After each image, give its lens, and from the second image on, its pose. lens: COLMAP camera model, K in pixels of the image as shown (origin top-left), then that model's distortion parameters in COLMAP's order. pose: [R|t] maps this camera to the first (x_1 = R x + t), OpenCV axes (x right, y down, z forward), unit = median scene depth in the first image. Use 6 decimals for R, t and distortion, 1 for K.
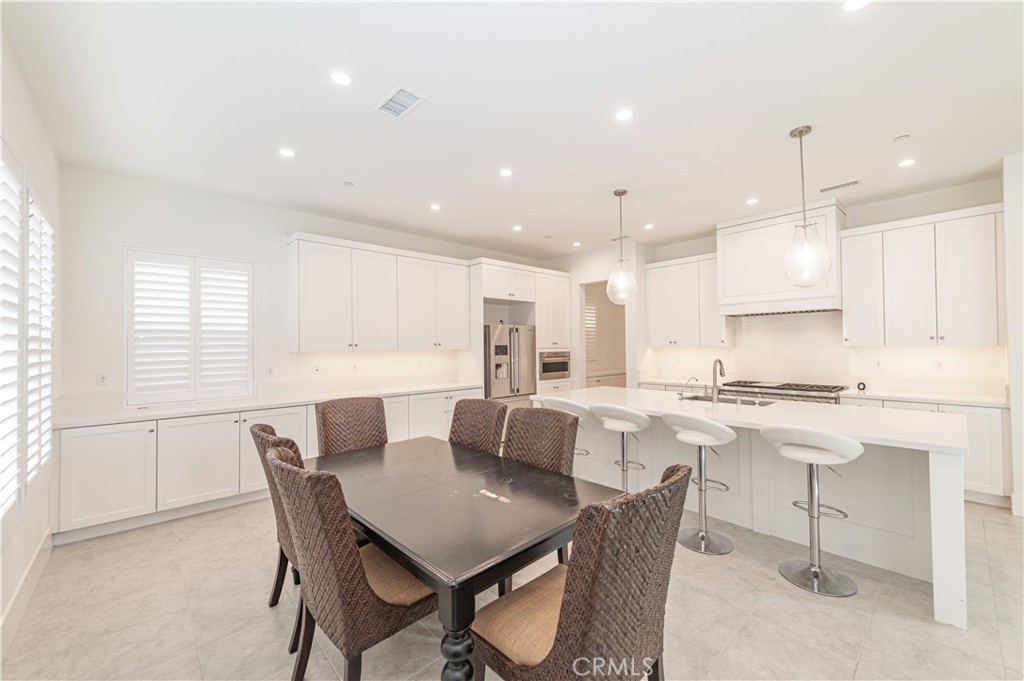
lens RADIAL K [[401.5, 0, 512.5], [0, 401.5, 342.0], [0, 0, 1]] dist [0.019048, -0.006507]
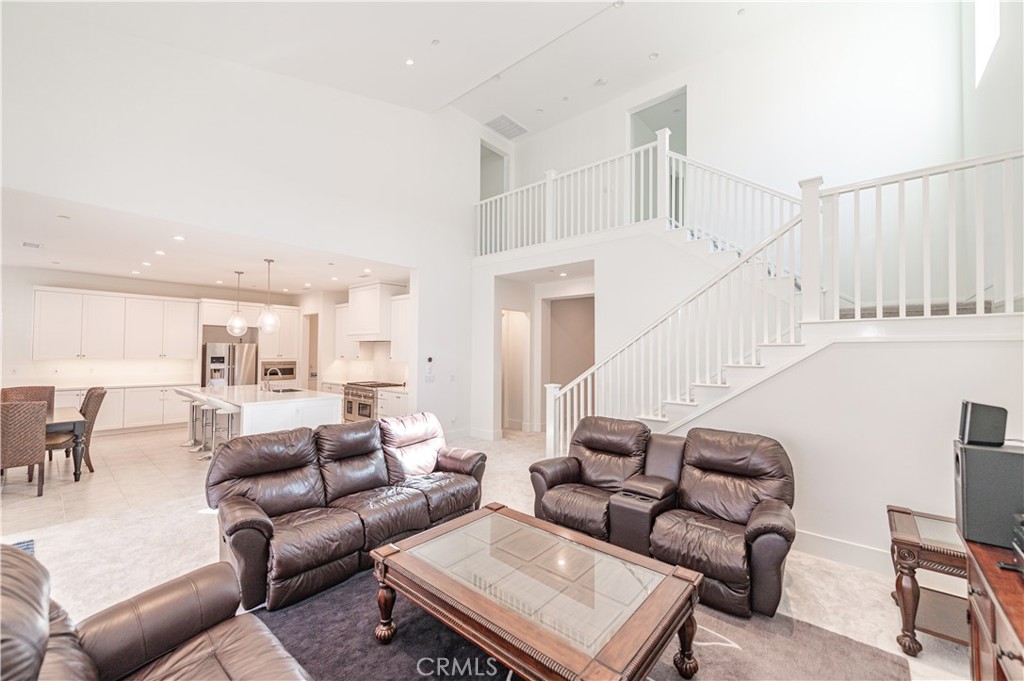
lens RADIAL K [[401.5, 0, 512.5], [0, 401.5, 342.0], [0, 0, 1]] dist [0.019048, -0.006507]
pose [[0.992712, 0.023190, 0.118257, 0.871502], [-0.021519, 0.999650, -0.015387, -0.046266], [-0.118572, 0.012730, 0.992864, -0.622211]]
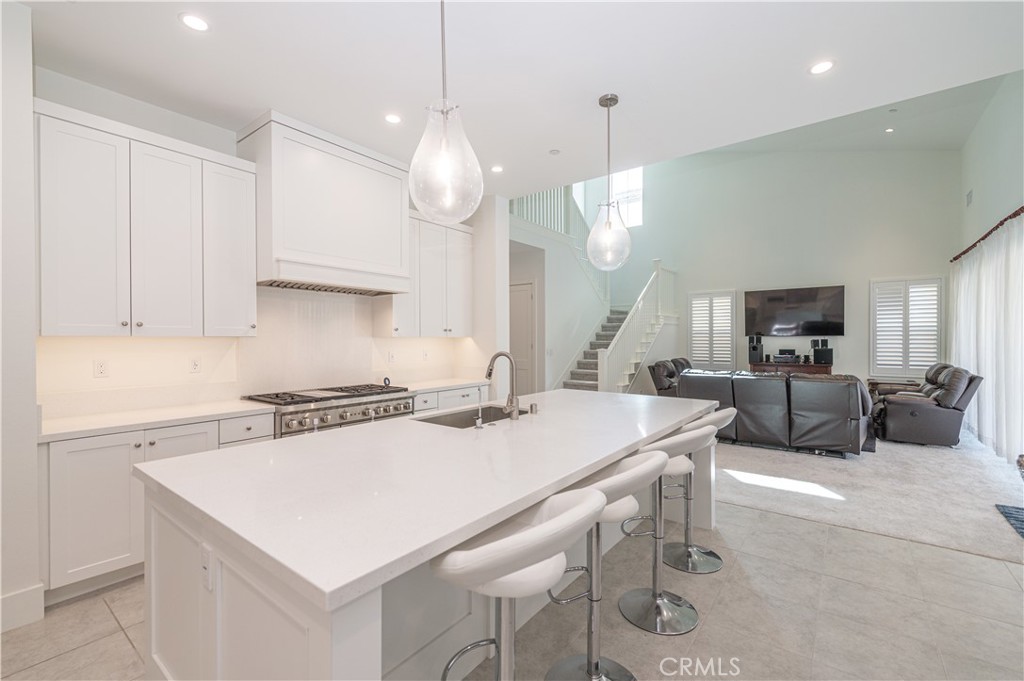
lens RADIAL K [[435.7, 0, 510.1], [0, 435.7, 341.7], [0, 0, 1]] dist [0.003465, -0.000087]
pose [[-0.174618, 0.006972, 0.984612, -0.111864], [-0.005883, 0.999950, -0.008124, 0.020329], [-0.984619, -0.007211, -0.174568, 0.701127]]
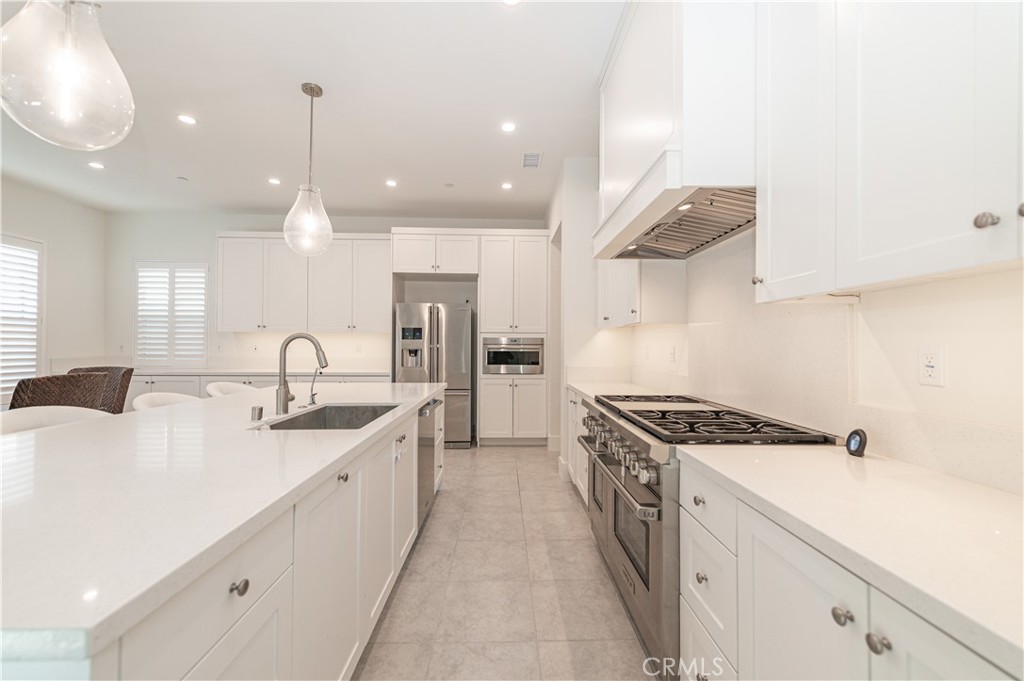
lens RADIAL K [[401.5, 0, 512.5], [0, 401.5, 342.0], [0, 0, 1]] dist [0.019048, -0.006507]
pose [[0.758250, 0.010014, -0.651886, 0.672811], [-0.005318, 0.999944, 0.009174, 0.028855], [0.651942, -0.003490, 0.758261, 0.490157]]
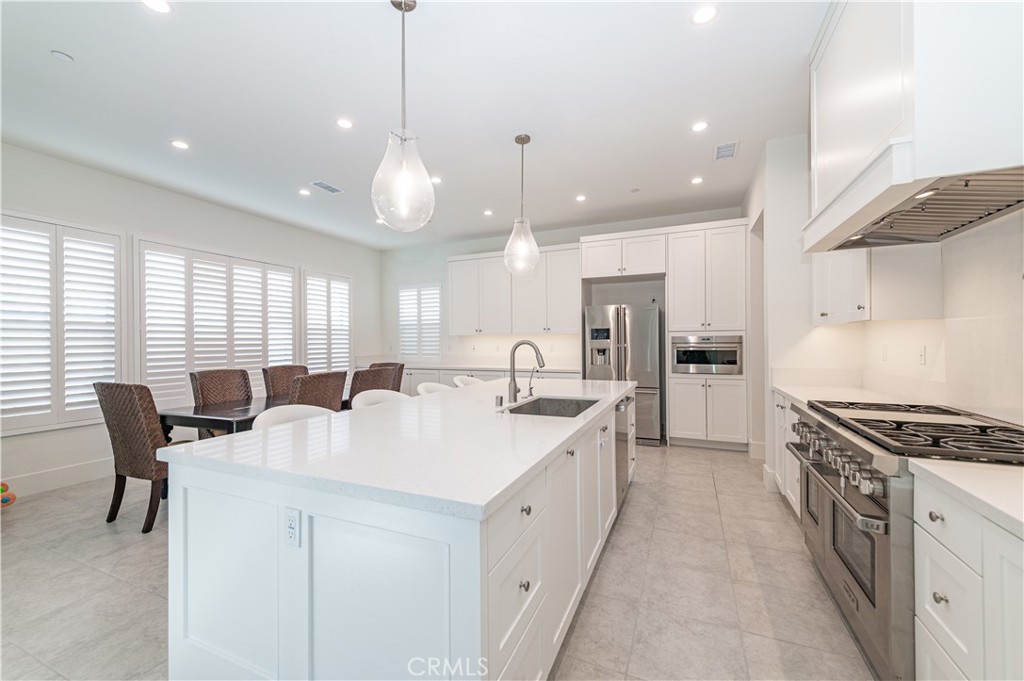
lens RADIAL K [[401.5, 0, 512.5], [0, 401.5, 342.0], [0, 0, 1]] dist [0.019048, -0.006507]
pose [[0.409576, 0.008614, -0.912235, 0.706777], [0.015468, 0.999746, 0.016385, 0.020113], [0.912145, -0.020822, 0.409339, 0.441854]]
